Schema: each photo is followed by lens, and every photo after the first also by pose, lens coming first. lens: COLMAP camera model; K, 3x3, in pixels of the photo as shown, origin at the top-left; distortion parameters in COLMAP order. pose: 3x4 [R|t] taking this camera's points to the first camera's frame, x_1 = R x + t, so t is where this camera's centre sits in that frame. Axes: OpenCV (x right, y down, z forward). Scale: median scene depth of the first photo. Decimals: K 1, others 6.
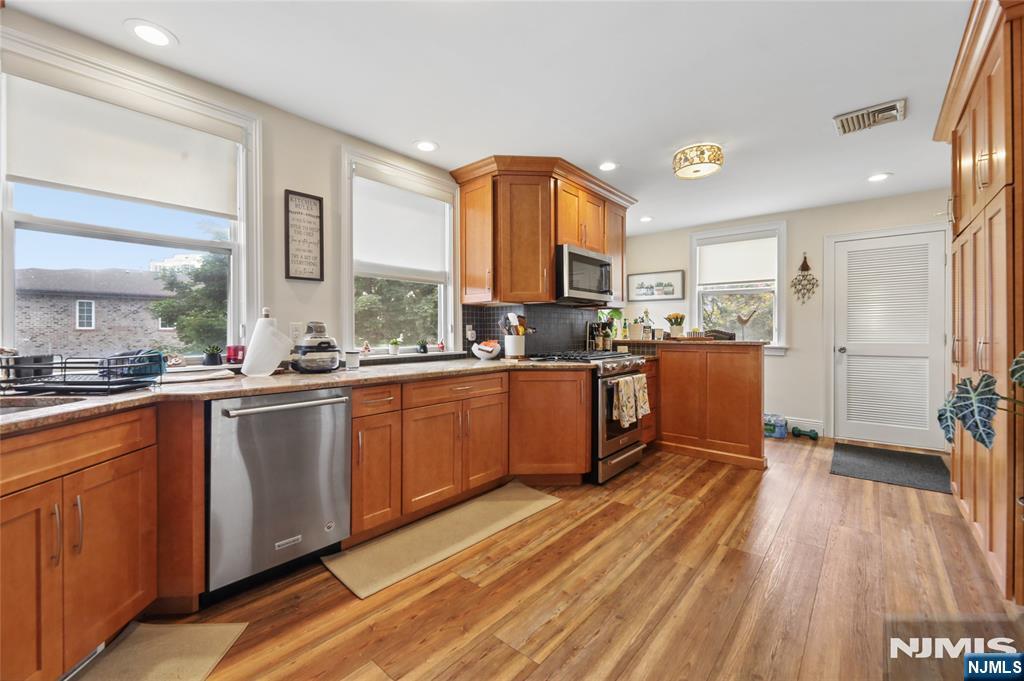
lens RADIAL K [[419.3, 0, 510.3], [0, 419.3, 333.3], [0, 0, 1]] dist [-0.004028, 0.000107]
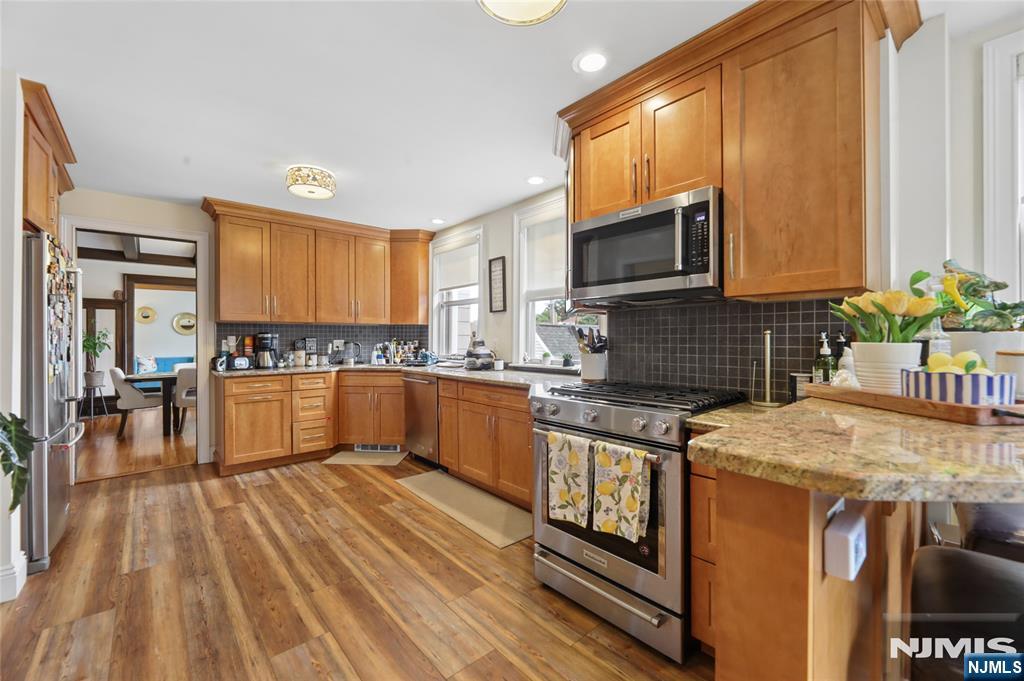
lens RADIAL K [[419.3, 0, 511.3], [0, 419.3, 339.2], [0, 0, 1]] dist [-0.004028, 0.000107]
pose [[-0.143585, 0.004841, -0.989626, 1.237298], [-0.001485, 0.999986, 0.005107, -0.037949], [0.989637, 0.002203, -0.143576, 1.481508]]
